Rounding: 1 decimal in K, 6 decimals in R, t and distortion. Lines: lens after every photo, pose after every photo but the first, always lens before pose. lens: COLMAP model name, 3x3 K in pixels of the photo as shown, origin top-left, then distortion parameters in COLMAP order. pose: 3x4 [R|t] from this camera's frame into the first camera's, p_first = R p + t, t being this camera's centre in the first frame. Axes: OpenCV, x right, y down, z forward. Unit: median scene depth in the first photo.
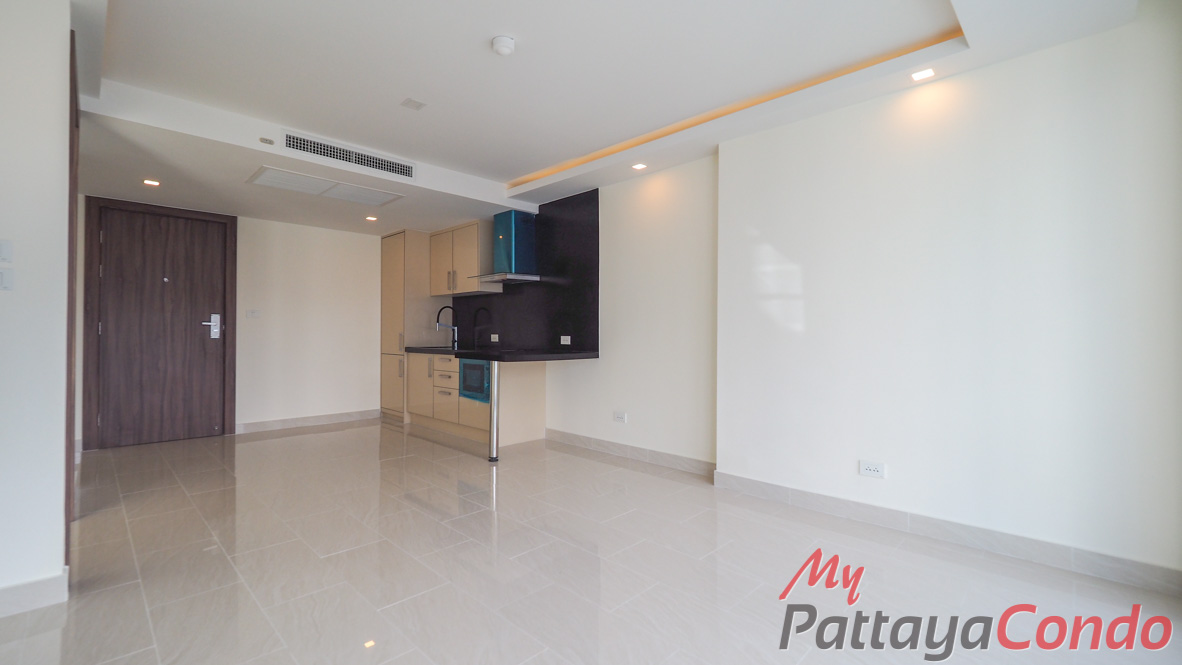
lens RADIAL K [[498.3, 0, 582.2], [0, 498.3, 332.0], [0, 0, 1]] dist [0.025347, -0.002040]
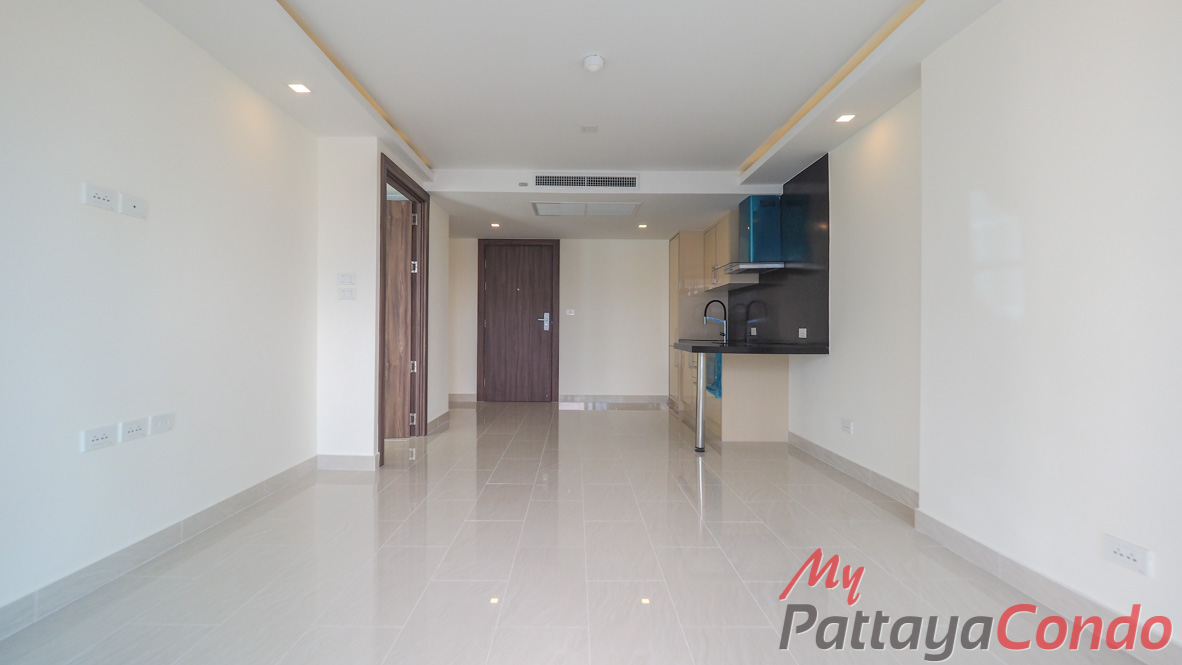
lens RADIAL K [[498.3, 0, 570.3], [0, 498.3, 330.5], [0, 0, 1]] dist [0.025347, -0.002040]
pose [[0.723741, 0.003041, -0.690065, 0.266236], [-0.000250, 0.999991, 0.004144, 0.007600], [0.690072, -0.002826, 0.723735, 0.071780]]
